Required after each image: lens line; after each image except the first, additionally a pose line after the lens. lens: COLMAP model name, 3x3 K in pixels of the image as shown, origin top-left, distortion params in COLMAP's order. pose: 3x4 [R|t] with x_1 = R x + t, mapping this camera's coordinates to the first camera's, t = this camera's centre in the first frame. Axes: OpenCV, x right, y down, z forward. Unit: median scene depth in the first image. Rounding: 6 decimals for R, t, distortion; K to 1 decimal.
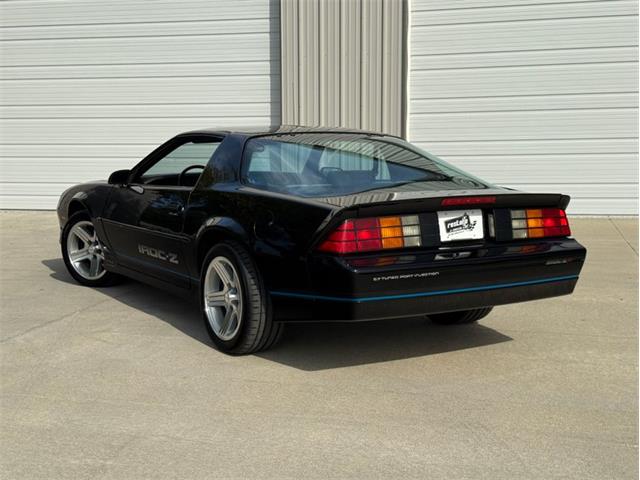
lens RADIAL K [[878.4, 0, 319.9], [0, 878.4, 241.7], [0, 0, 1]] dist [0.117804, 0.000000]
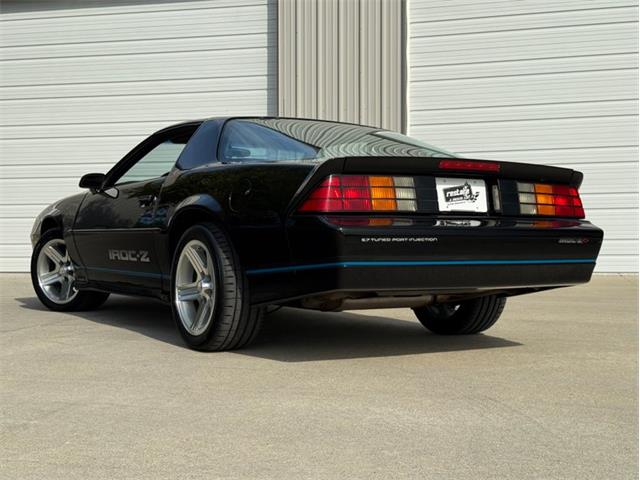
lens RADIAL K [[878.4, 0, 322.2], [0, 878.4, 234.4], [0, 0, 1]] dist [0.117804, 0.000000]
pose [[0.999995, 0.001683, -0.002699, 0.020746], [-0.002002, 0.992385, -0.123157, 0.123750], [0.002471, 0.123162, 0.992384, 0.116411]]
